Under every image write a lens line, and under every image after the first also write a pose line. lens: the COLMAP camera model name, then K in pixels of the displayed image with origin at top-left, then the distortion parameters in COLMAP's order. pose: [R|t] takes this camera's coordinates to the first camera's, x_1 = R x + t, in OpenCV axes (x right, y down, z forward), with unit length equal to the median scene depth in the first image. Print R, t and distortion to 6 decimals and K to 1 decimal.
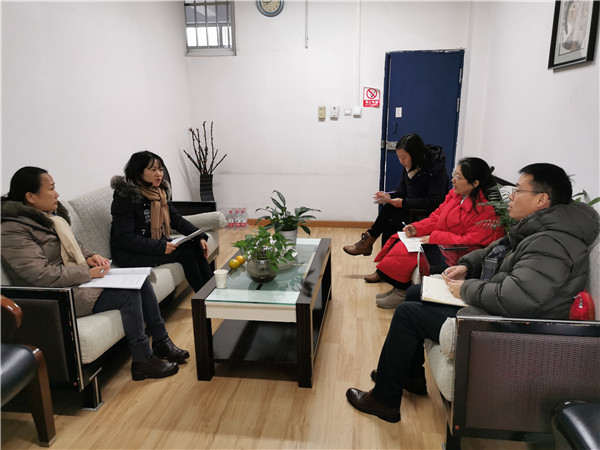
lens RADIAL K [[473.6, 0, 301.2], [0, 473.6, 225.8], [0, 0, 1]] dist [0.013658, 0.008109]
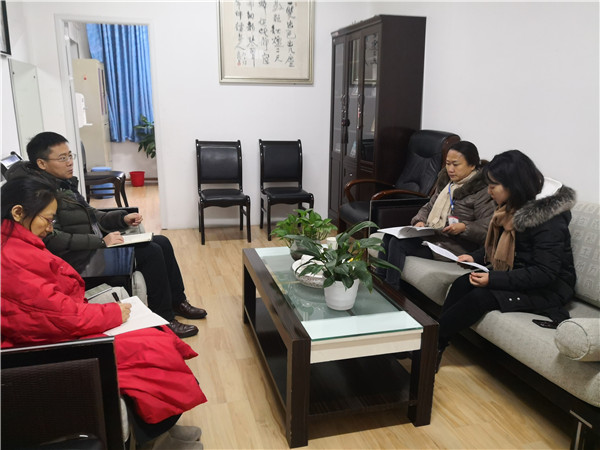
lens RADIAL K [[494.0, 0, 297.0], [0, 494.0, 222.0], [0, 0, 1]] dist [-0.027182, -0.007974]
pose [[-0.921012, 0.093327, -0.378188, 0.287459], [-0.086253, 0.897915, 0.431636, -0.363052], [0.379864, 0.430162, -0.818941, 1.633009]]
